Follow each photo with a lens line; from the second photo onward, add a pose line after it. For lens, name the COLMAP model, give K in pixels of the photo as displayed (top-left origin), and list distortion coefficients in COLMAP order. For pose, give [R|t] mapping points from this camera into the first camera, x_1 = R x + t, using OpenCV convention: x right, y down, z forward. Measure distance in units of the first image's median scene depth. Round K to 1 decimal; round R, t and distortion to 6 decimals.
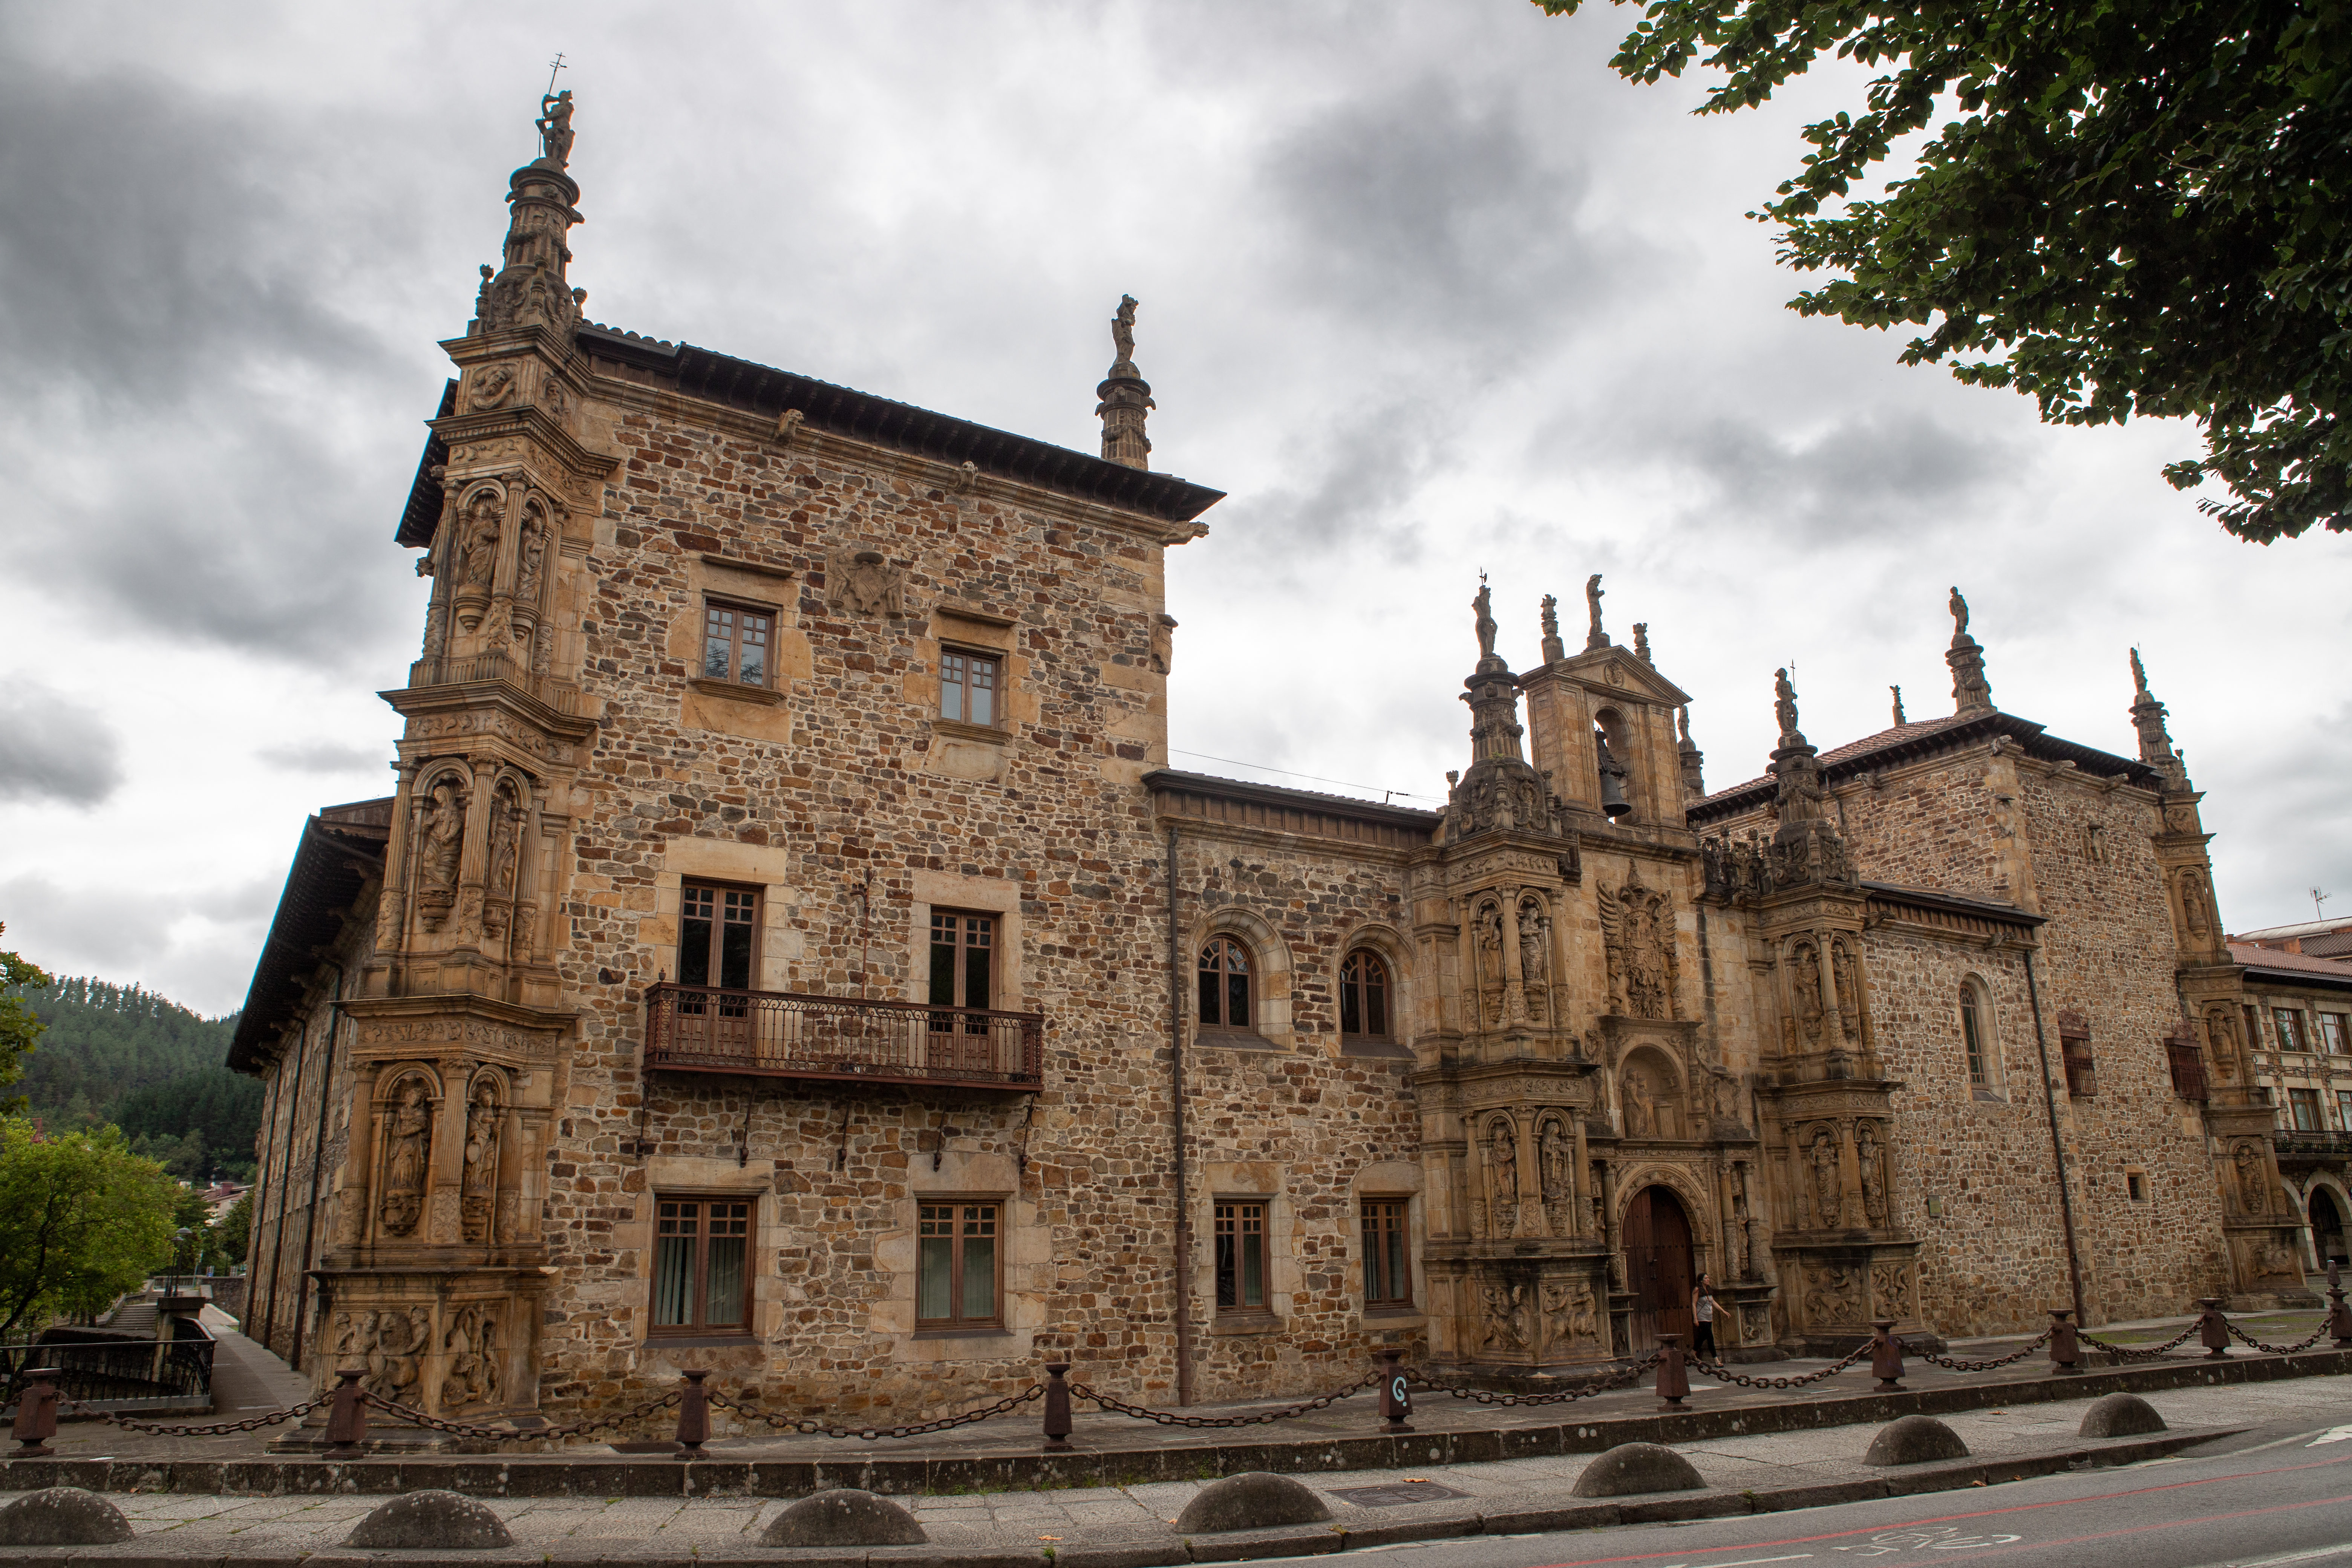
lens RADIAL K [[1653.6, 0, 1176.0], [0, 1653.6, 784.0], [0, 0, 1]] dist [-0.110429, 0.093885]
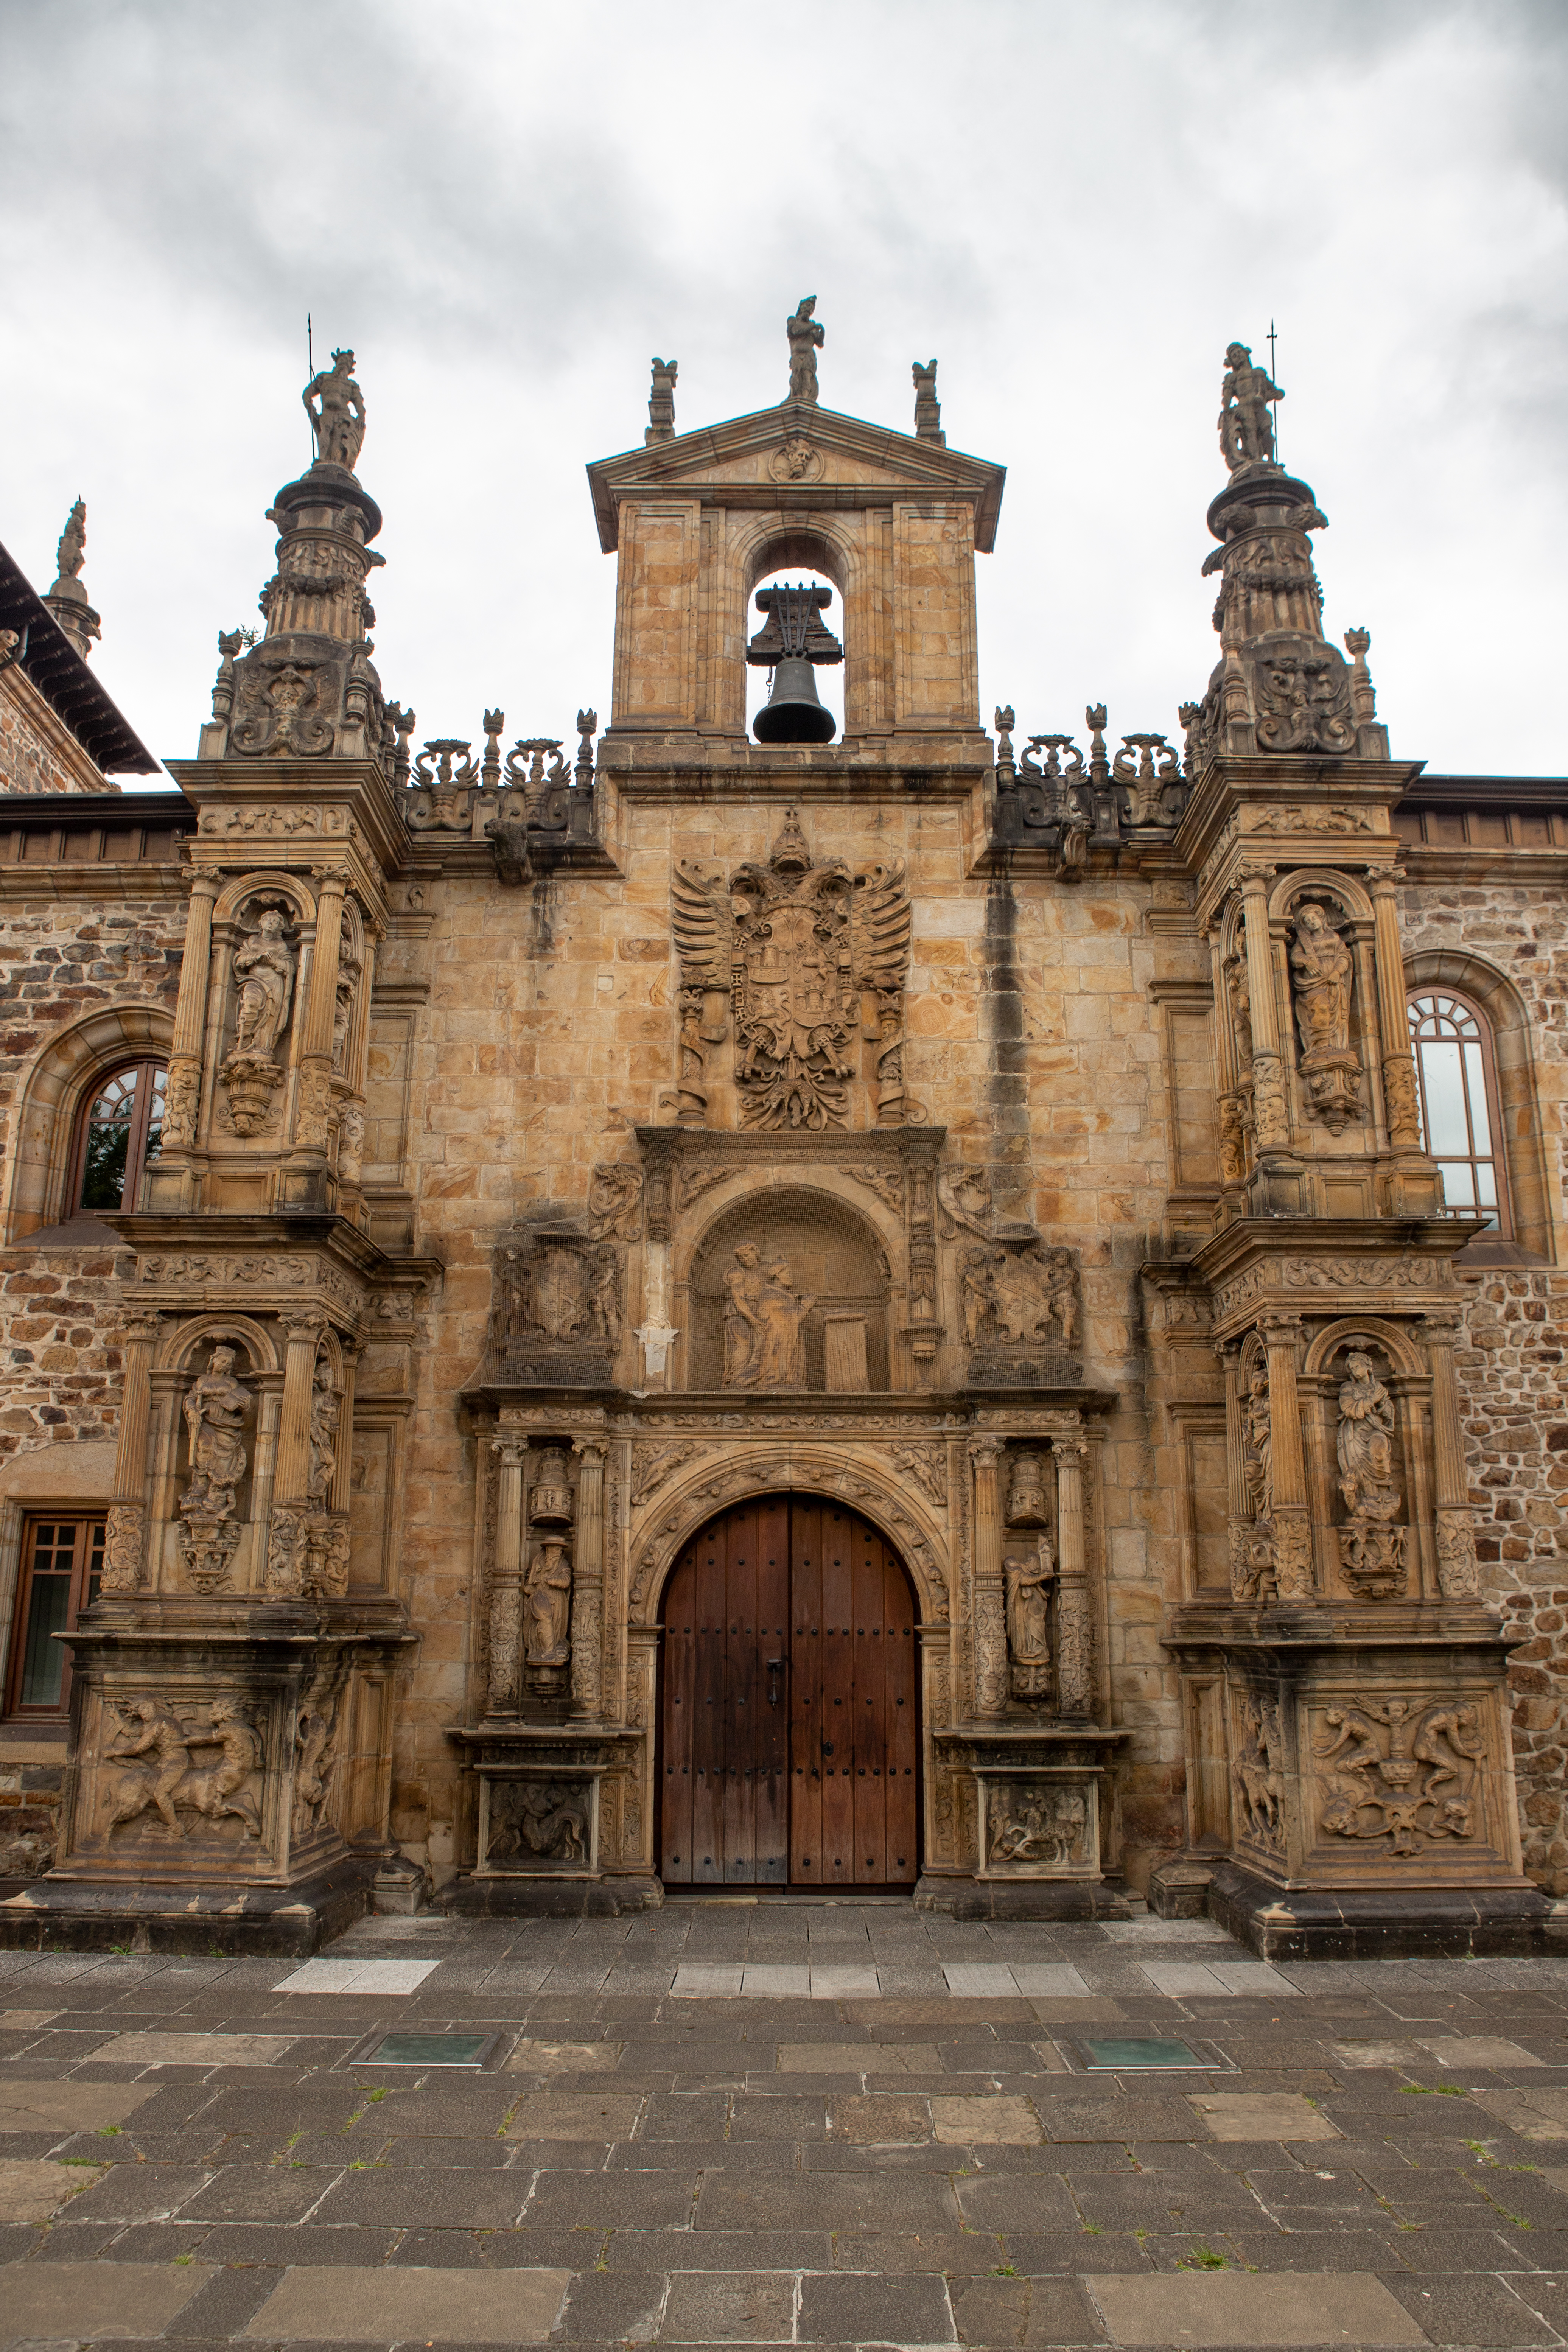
lens RADIAL K [[1671.3, 0, 784.0], [0, 1671.3, 1176.0], [0, 0, 1]] dist [-0.089358, 0.000991]
pose [[0.832172, -0.122434, -0.540832, 0.587795], [0.134327, 0.990781, -0.017606, 0.179229], [0.538002, -0.057998, 0.840946, 0.662717]]
